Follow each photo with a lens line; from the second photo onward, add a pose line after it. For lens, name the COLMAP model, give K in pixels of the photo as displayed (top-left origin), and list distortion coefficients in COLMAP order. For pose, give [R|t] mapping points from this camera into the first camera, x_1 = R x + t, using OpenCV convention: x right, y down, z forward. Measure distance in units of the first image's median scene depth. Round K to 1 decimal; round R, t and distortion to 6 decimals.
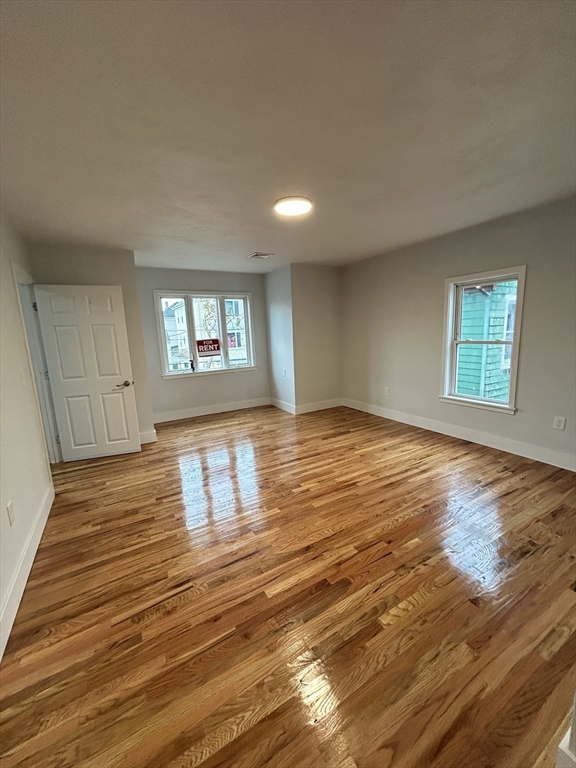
lens RADIAL K [[306.8, 0, 286.5], [0, 306.8, 382.7], [0, 0, 1]] dist [0.000513, 0.000941]
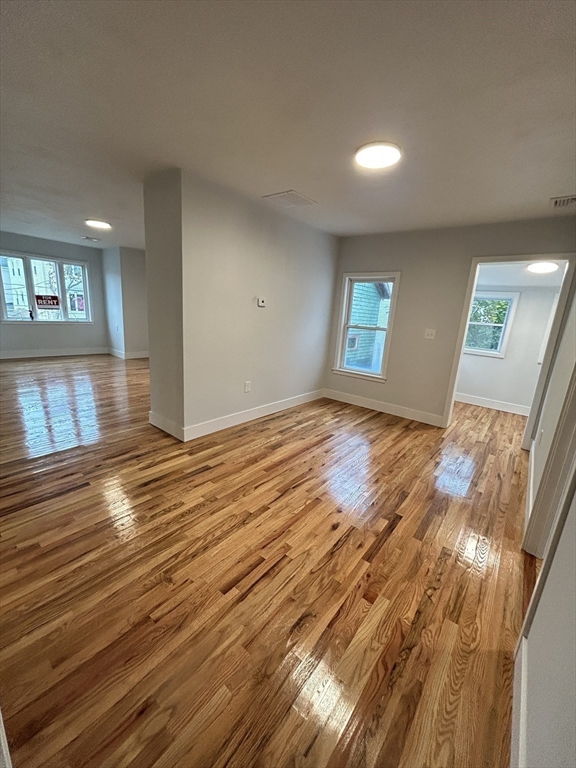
lens RADIAL K [[306.8, 0, 290.0], [0, 306.8, 383.5], [0, 0, 1]] dist [0.000513, 0.000941]
pose [[0.922643, 0.016776, 0.385290, 0.170354], [-0.043875, 0.997133, 0.061649, 0.090690], [-0.383151, -0.073784, 0.920734, -0.521686]]
